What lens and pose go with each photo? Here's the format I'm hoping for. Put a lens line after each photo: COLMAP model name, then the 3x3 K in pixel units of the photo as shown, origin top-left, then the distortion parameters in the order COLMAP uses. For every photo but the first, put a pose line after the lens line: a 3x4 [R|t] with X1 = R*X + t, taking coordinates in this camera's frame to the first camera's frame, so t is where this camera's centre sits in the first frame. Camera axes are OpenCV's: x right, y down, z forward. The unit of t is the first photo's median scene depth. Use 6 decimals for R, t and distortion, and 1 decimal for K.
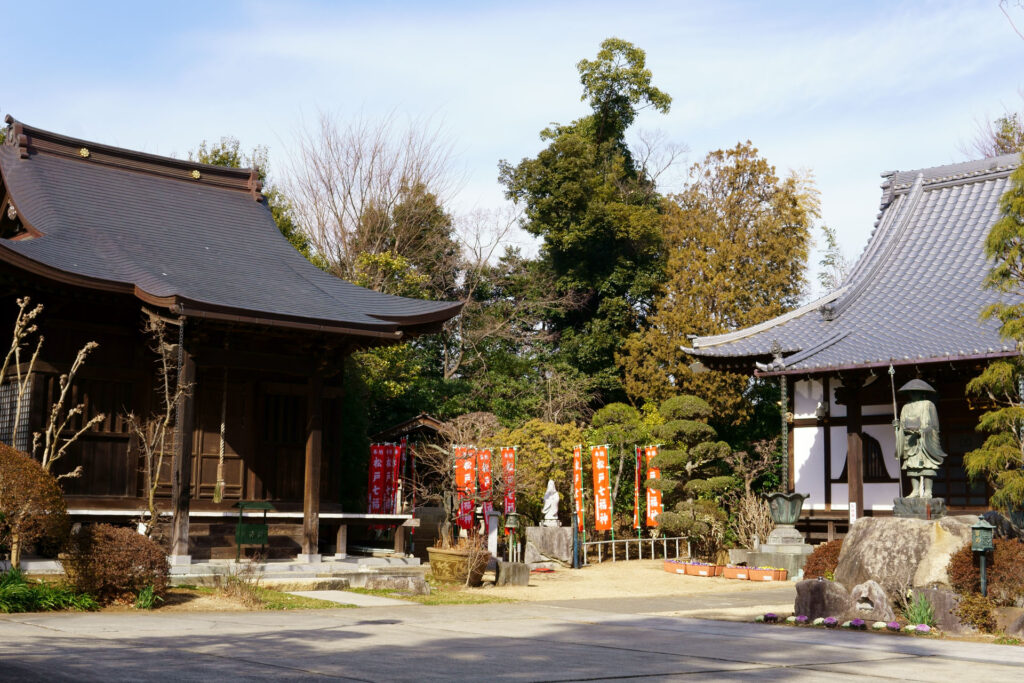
lens RADIAL K [[1344.7, 0, 512.0], [0, 1344.7, 341.5], [0, 0, 1]] dist [0.029969, 0.061478]
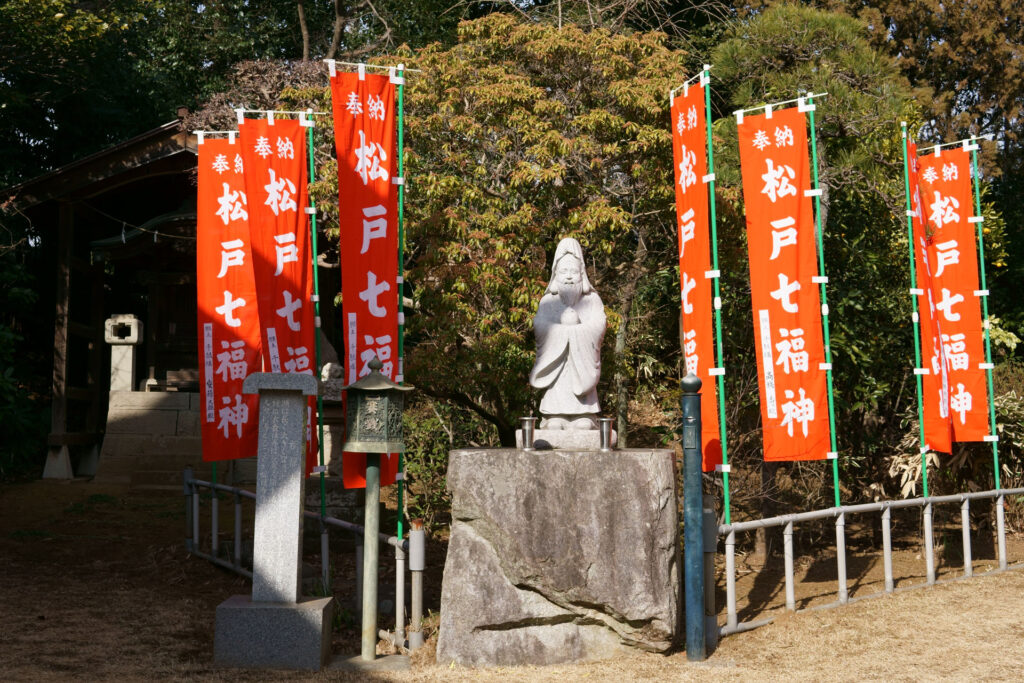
lens RADIAL K [[1344.7, 0, 512.0], [0, 1344.7, 341.5], [0, 0, 1]] dist [0.029969, 0.061478]
pose [[0.999976, -0.005365, -0.004409, 0.020703], [0.005625, 0.998098, 0.061386, 0.106309], [0.004072, -0.061409, 0.998104, 0.779274]]
